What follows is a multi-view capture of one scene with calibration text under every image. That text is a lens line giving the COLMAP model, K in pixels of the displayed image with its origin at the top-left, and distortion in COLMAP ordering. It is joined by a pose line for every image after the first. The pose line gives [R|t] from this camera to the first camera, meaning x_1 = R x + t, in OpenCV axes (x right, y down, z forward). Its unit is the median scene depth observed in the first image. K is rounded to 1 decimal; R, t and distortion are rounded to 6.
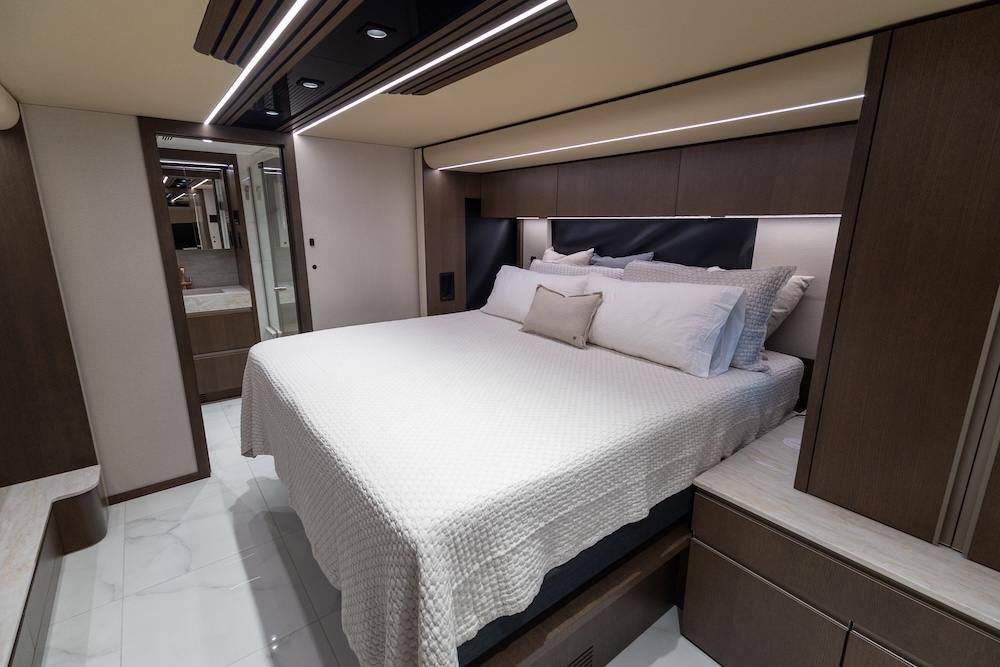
lens RADIAL K [[456.7, 0, 497.1], [0, 456.7, 330.1], [0, 0, 1]] dist [0.024065, -0.006353]
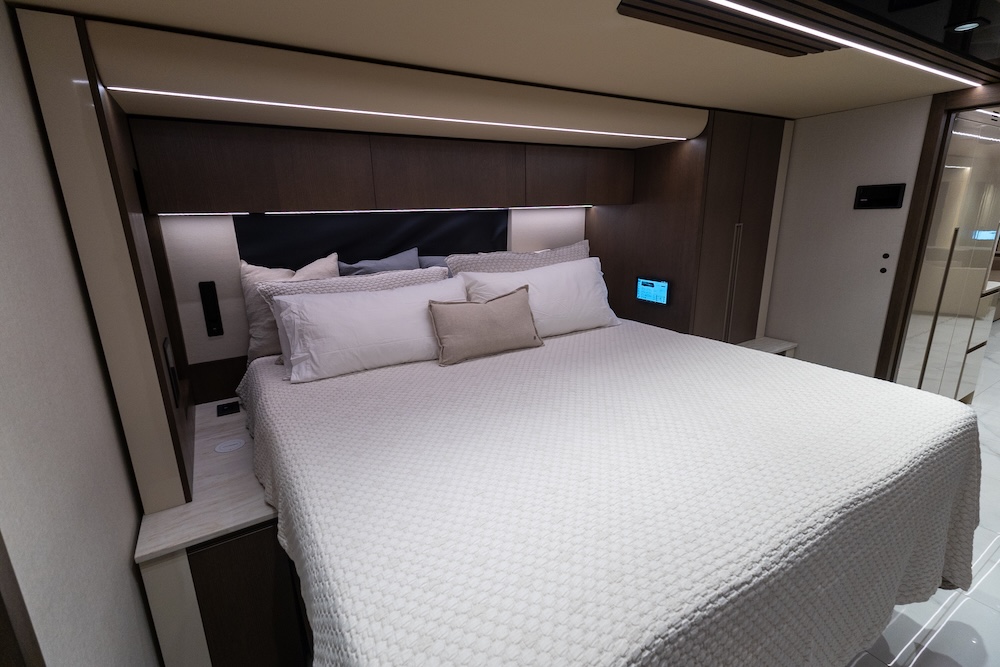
lens RADIAL K [[456.7, 0, 497.1], [0, 456.7, 330.1], [0, 0, 1]] dist [0.024065, -0.006353]
pose [[0.104204, -0.255942, 0.961059, -0.732442], [0.256701, 0.940499, 0.222634, -0.226045], [-0.960857, 0.223505, 0.163705, 0.928456]]
